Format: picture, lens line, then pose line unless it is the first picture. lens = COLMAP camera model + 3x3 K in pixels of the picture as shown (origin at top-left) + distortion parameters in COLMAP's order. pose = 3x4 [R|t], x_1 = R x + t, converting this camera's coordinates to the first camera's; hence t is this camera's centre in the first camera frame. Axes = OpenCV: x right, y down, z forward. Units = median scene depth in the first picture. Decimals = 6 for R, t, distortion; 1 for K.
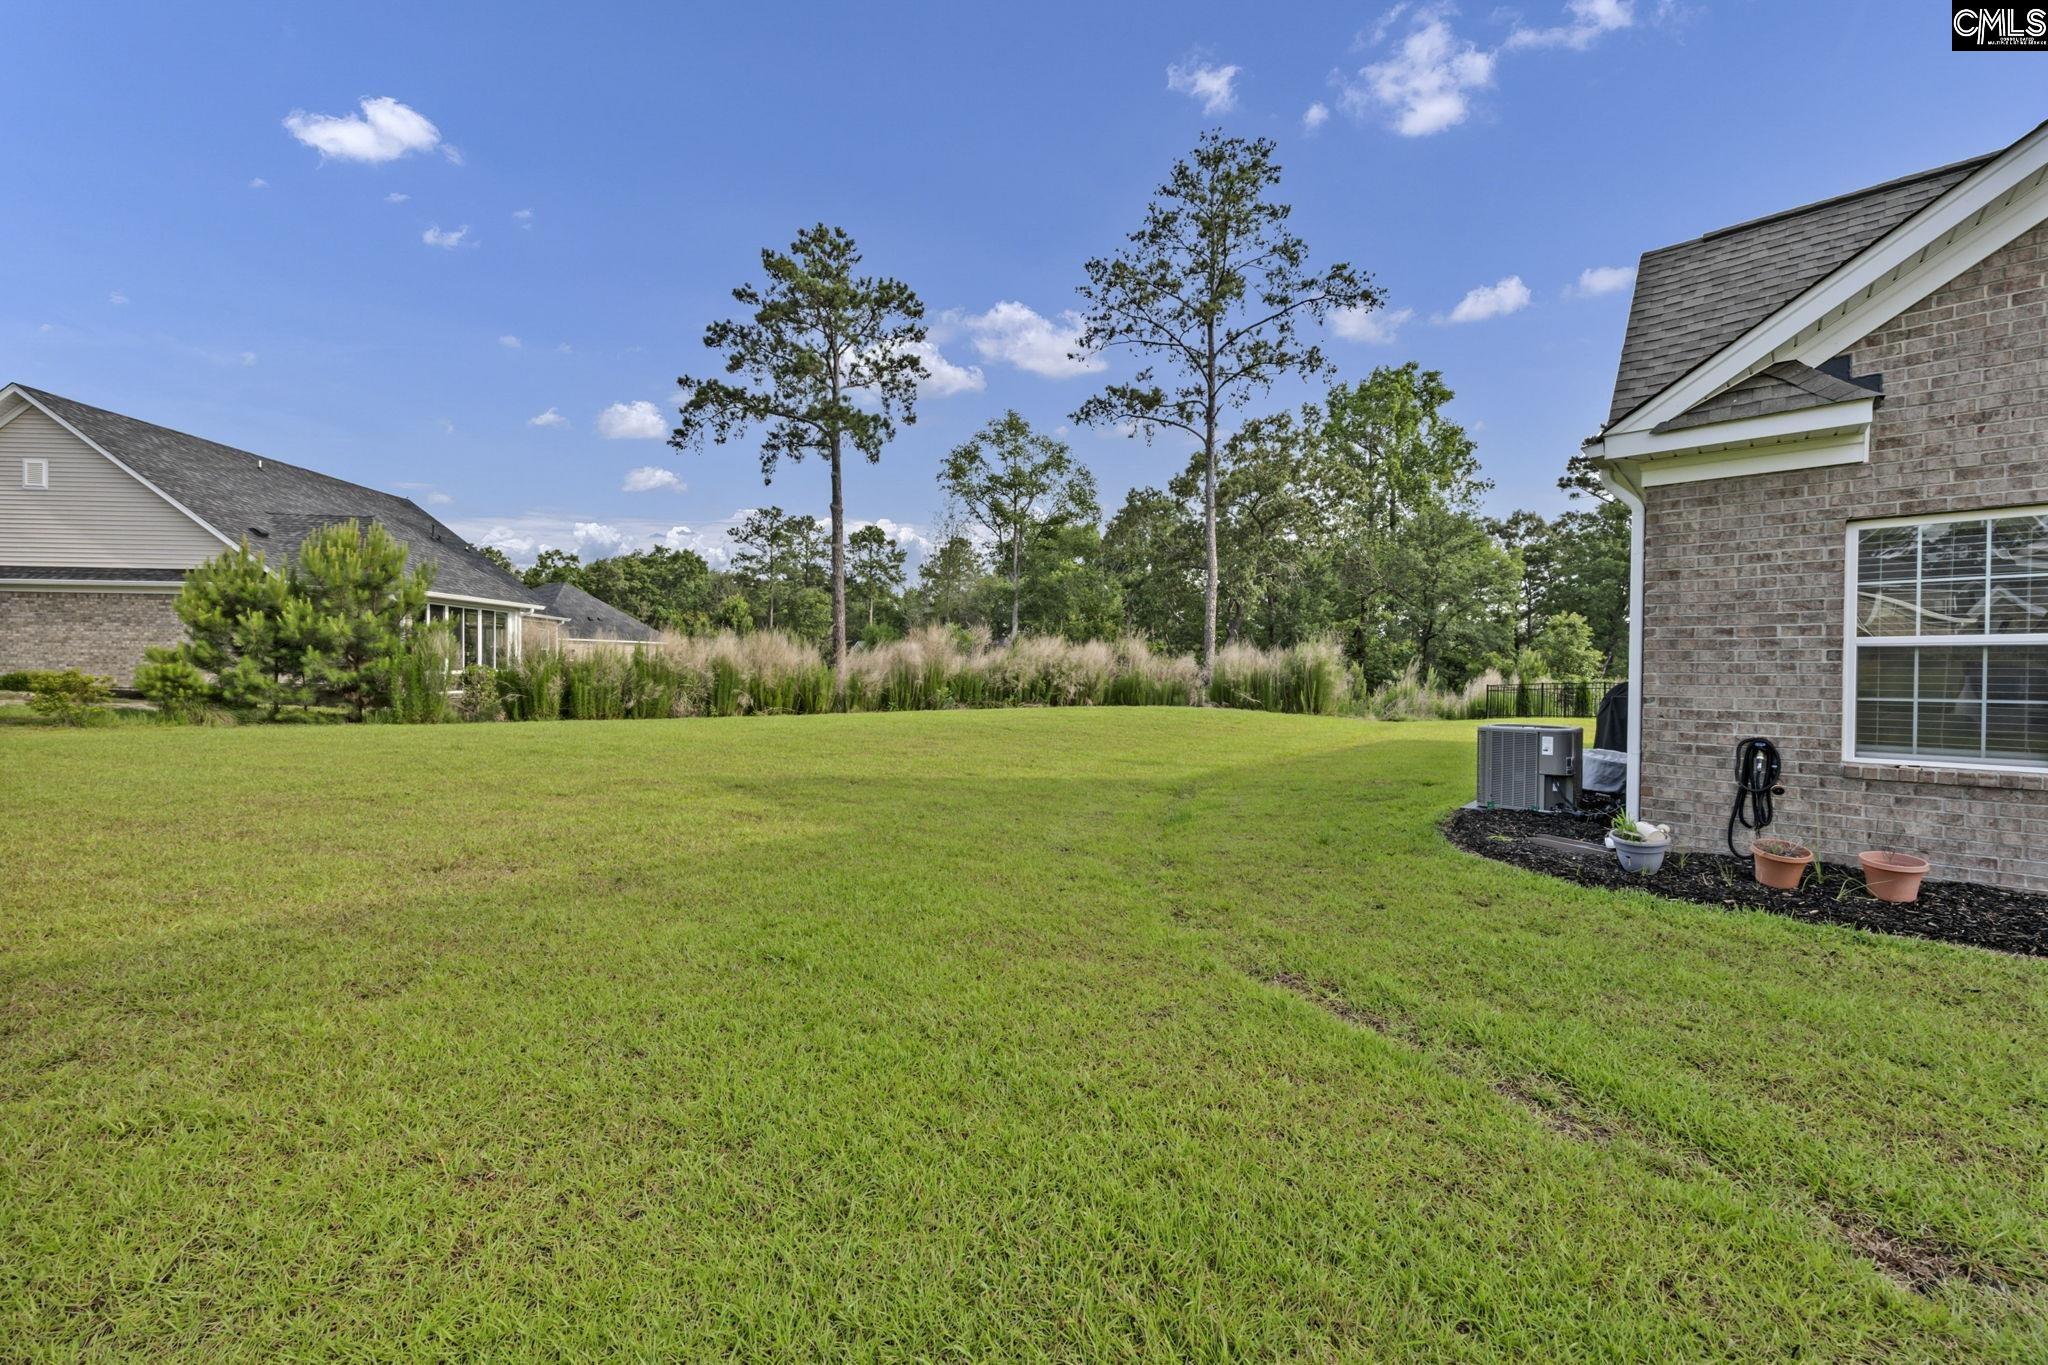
lens RADIAL K [[789.9, 0, 1028.1], [0, 789.9, 677.2], [0, 0, 1]] dist [0.001860, -0.000245]
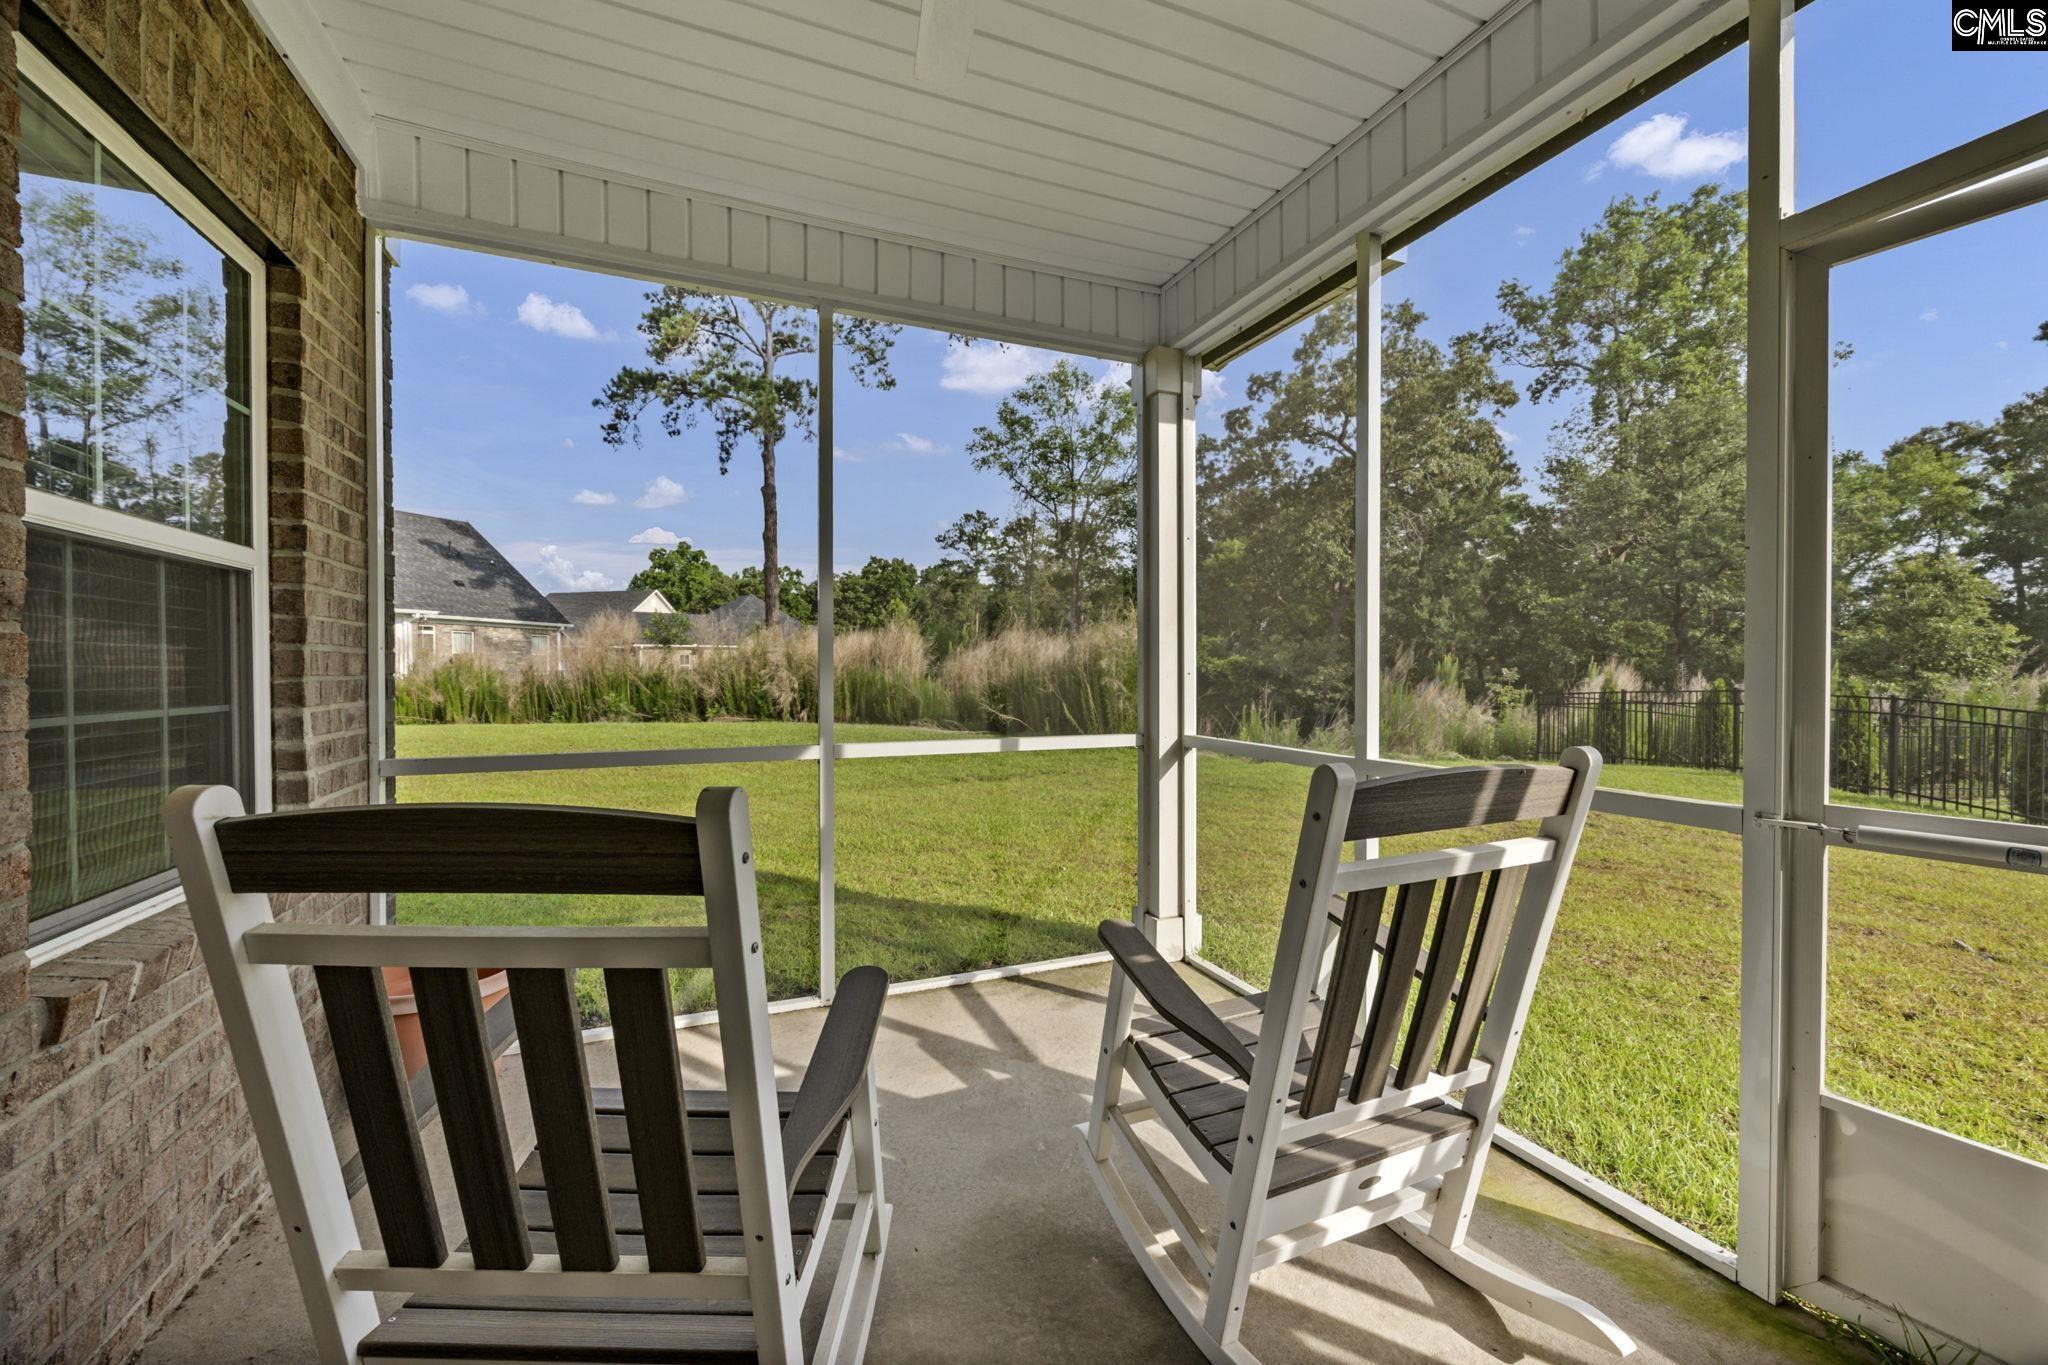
lens RADIAL K [[800.3, 0, 1033.2], [0, 800.3, 679.7], [0, 0, 1]] dist [-0.001266, -0.000029]
pose [[0.915793, -0.004825, -0.401622, 1.983543], [0.003619, 0.999986, -0.003762, 0.008467], [0.401634, 0.001992, 0.915798, 1.493748]]
